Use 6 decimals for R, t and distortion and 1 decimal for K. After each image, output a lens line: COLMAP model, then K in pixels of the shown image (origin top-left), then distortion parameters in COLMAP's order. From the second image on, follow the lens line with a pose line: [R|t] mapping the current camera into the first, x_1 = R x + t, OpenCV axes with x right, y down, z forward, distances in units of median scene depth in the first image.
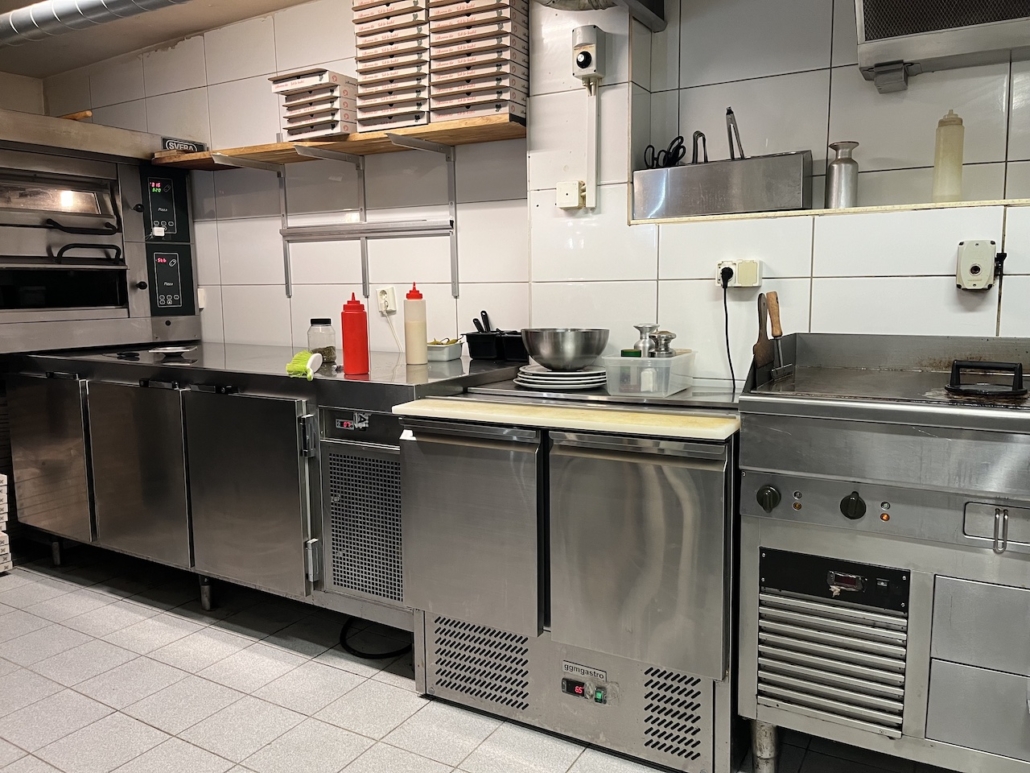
lens RADIAL K [[780.4, 0, 520.2], [0, 780.4, 380.1], [0, 0, 1]] dist [0.051847, -0.068381]
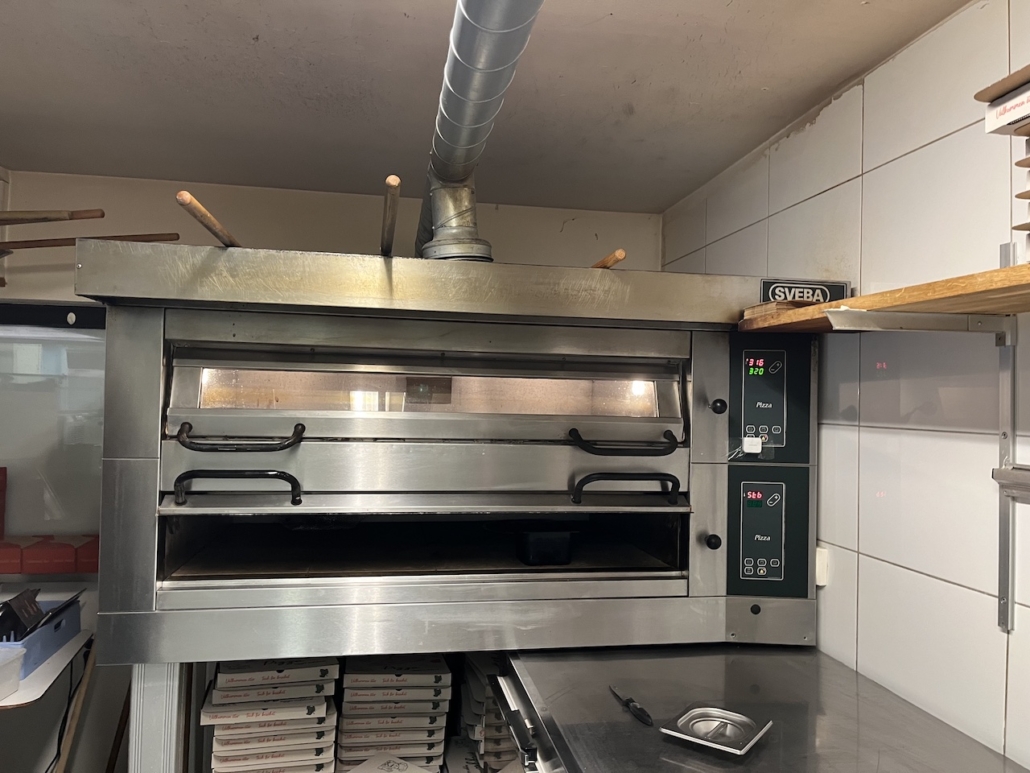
lens RADIAL K [[780.4, 0, 532.8], [0, 780.4, 397.8], [0, 0, 1]] dist [0.051847, -0.068381]
pose [[0.669074, 0.020457, -0.742914, -0.214772], [-0.118288, 0.989810, -0.079275, -0.224426], [0.733722, 0.140919, 0.664676, 0.722761]]
